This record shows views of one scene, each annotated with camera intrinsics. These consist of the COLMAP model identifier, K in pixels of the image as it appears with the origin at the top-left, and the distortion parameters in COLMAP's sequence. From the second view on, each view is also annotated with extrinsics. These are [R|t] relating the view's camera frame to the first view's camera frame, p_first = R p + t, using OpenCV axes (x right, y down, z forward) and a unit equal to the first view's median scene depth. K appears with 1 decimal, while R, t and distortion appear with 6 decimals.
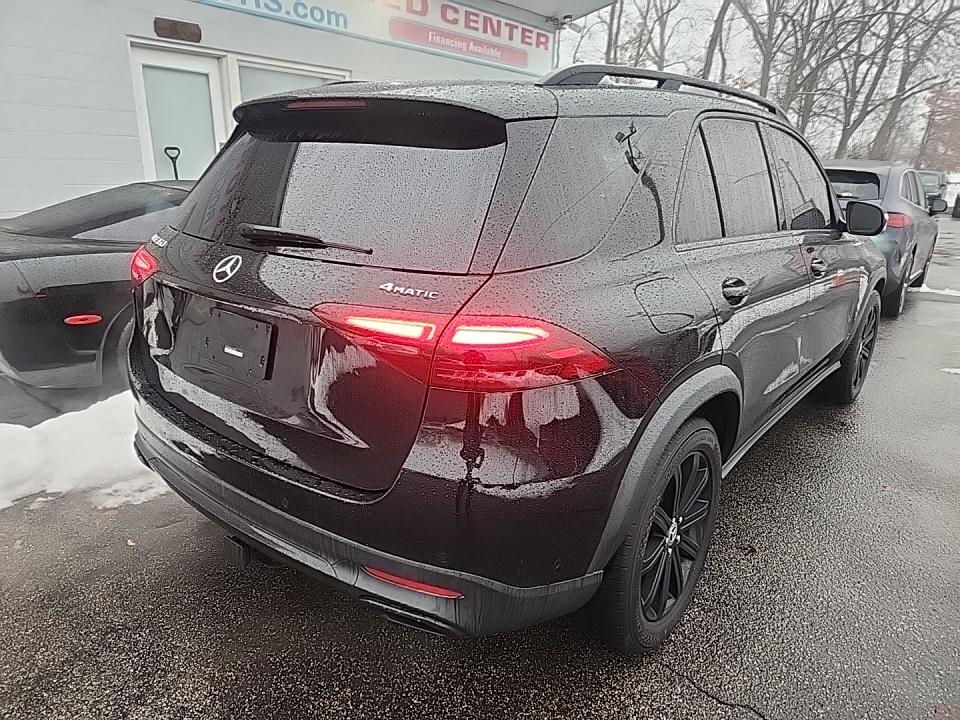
lens RADIAL K [[659.0, 0, 466.8], [0, 659.0, 359.6], [0, 0, 1]] dist [0.092466, -0.065963]
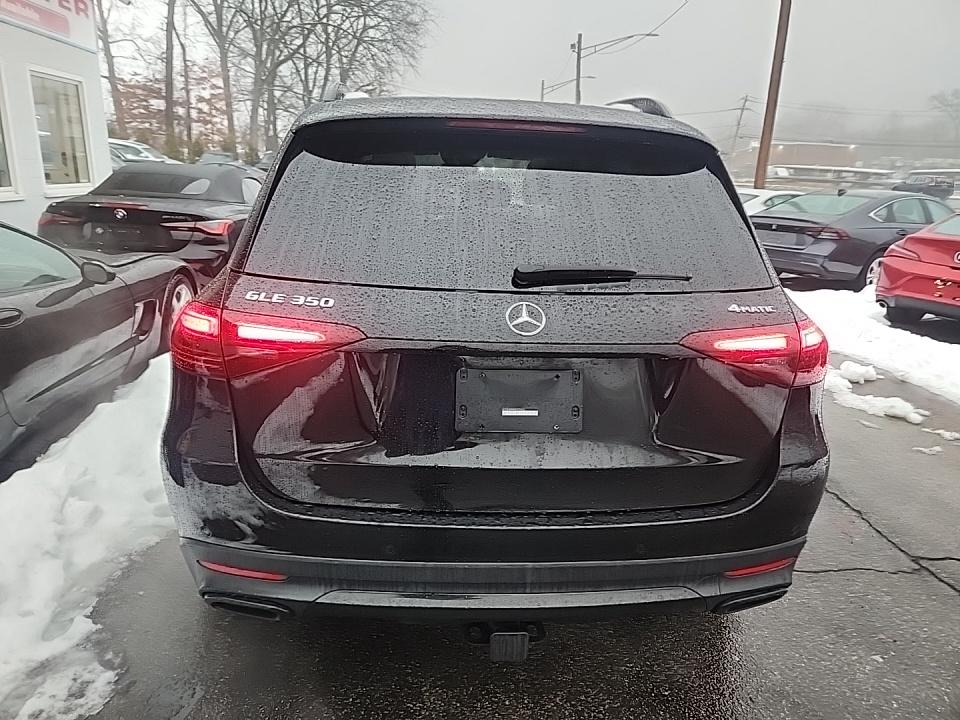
lens RADIAL K [[659.0, 0, 466.8], [0, 659.0, 359.6], [0, 0, 1]] dist [0.092466, -0.065963]
pose [[0.724360, -0.197371, 0.660566, -0.188510], [0.185370, 0.978618, 0.089131, -0.033283], [-0.664034, 0.057886, 0.745459, 0.078909]]
